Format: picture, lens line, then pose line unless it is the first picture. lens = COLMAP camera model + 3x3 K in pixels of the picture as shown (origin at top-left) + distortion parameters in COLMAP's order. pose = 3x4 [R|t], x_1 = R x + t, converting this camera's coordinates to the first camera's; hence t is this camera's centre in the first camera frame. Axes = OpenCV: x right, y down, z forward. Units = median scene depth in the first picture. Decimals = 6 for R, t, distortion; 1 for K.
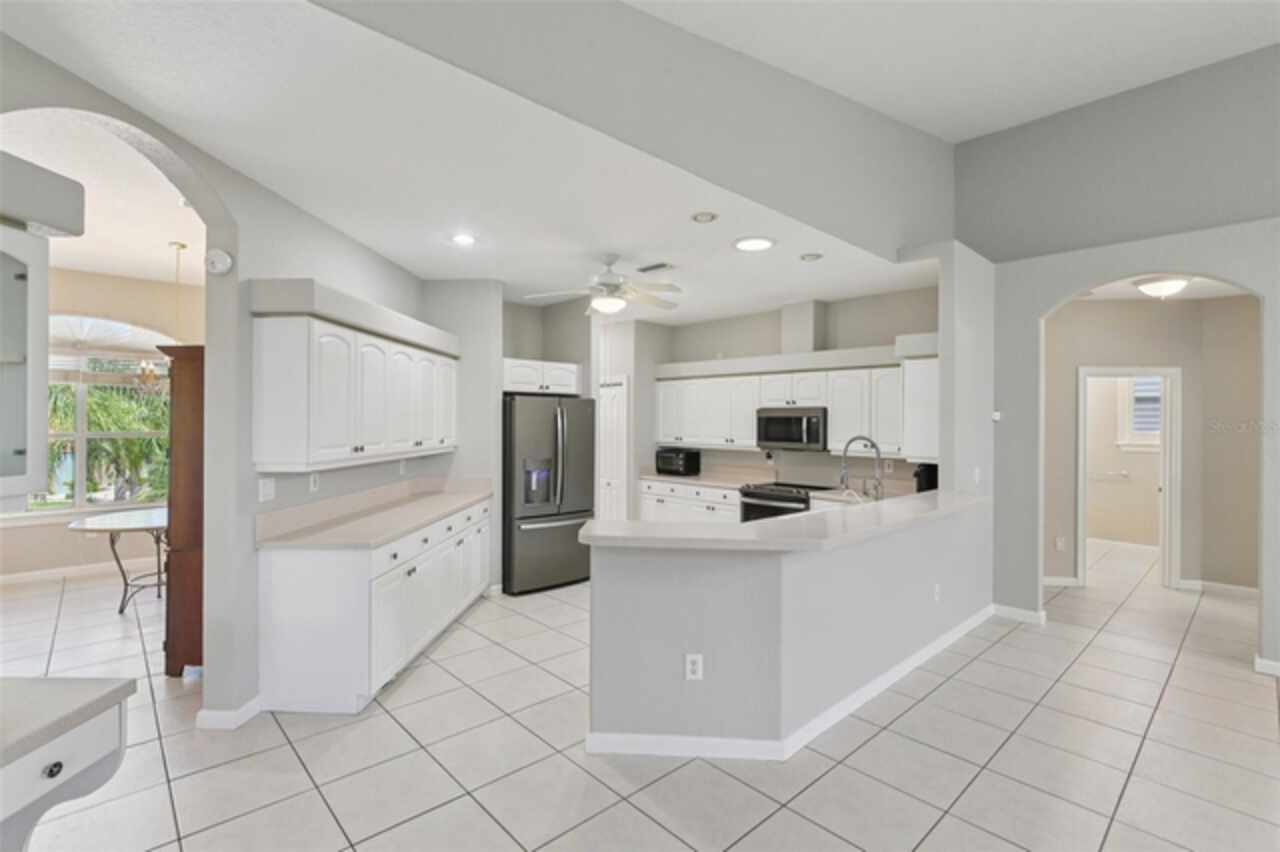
lens RADIAL K [[581.1, 0, 643.9], [0, 581.1, 420.0], [0, 0, 1]] dist [0.013900, -0.002971]
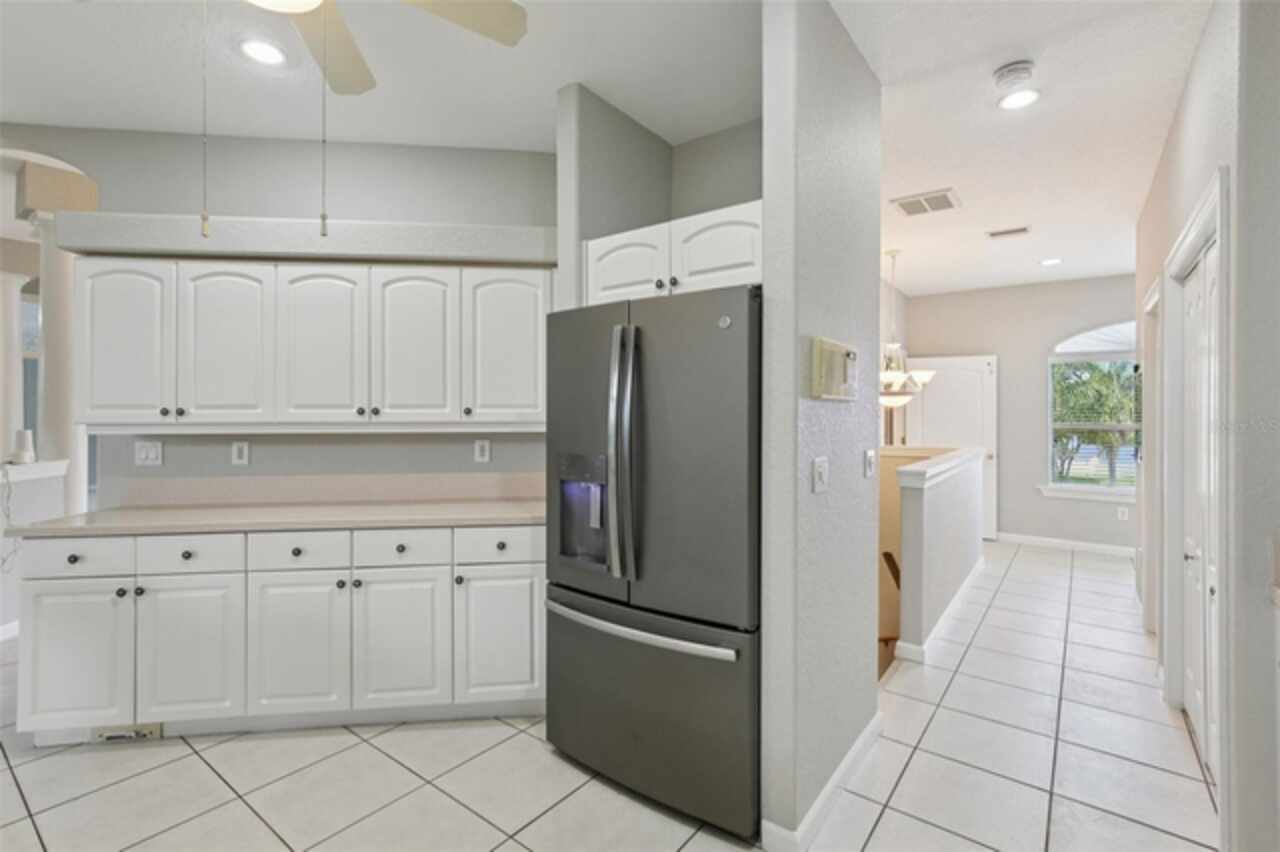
lens RADIAL K [[581.1, 0, 620.8], [0, 581.1, 417.5], [0, 0, 1]] dist [0.013900, -0.002971]
pose [[0.151482, 0.002225, -0.988458, 0.248134], [0.004004, 0.999988, 0.002865, 0.038852], [0.988452, -0.004392, 0.151471, 1.004825]]
